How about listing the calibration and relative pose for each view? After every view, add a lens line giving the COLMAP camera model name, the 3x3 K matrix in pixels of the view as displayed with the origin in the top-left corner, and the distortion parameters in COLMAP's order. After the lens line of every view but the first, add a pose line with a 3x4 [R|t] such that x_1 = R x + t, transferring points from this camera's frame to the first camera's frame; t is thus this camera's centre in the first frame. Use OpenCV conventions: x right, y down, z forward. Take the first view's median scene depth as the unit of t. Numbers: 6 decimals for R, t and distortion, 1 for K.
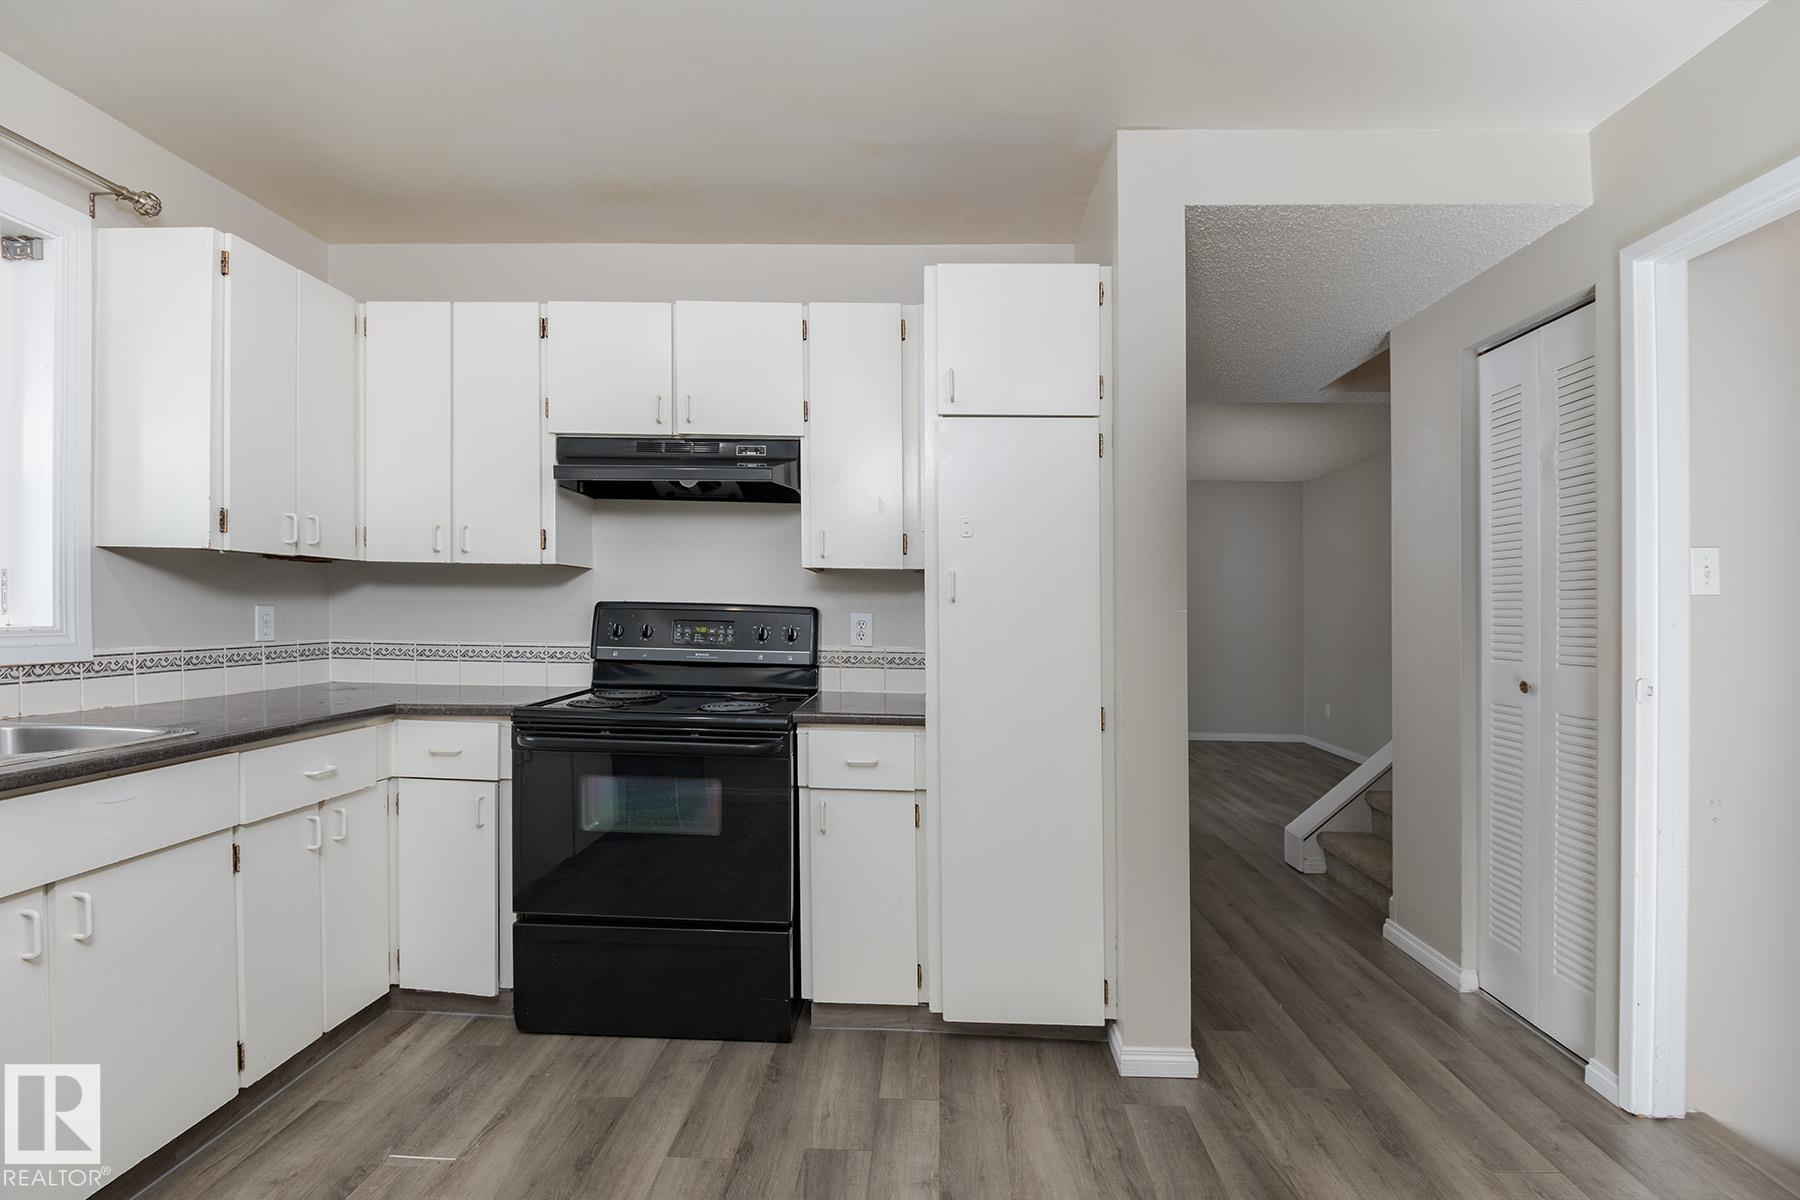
lens RADIAL K [[907.4, 0, 915.0], [0, 907.4, 600.4], [0, 0, 1]] dist [0.002625, -0.015874]
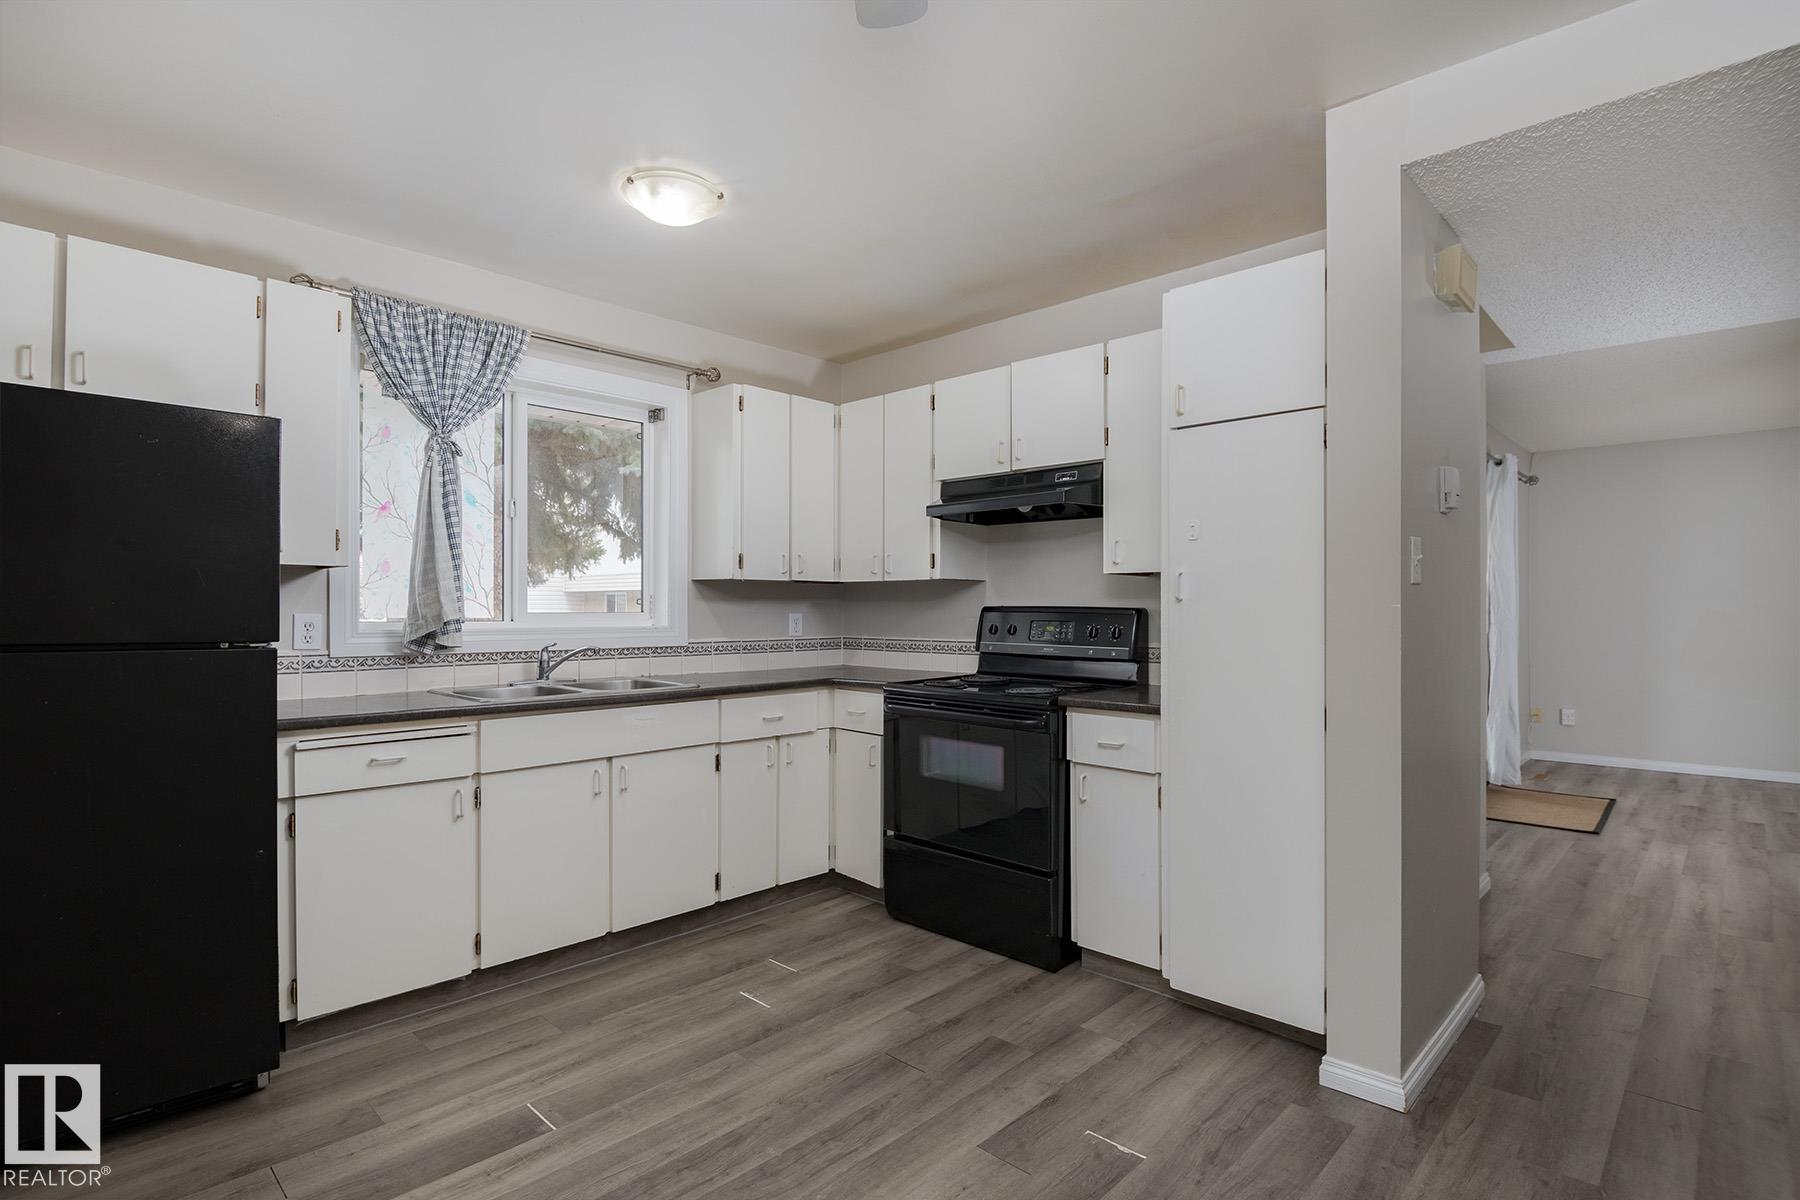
lens RADIAL K [[907.4, 0, 912.7], [0, 907.4, 594.8], [0, 0, 1]] dist [0.002625, -0.015874]
pose [[0.744356, -0.026534, -0.667256, 0.525240], [0.018591, 0.999646, -0.019013, 0.008963], [0.667524, 0.001747, 0.744586, -0.015182]]
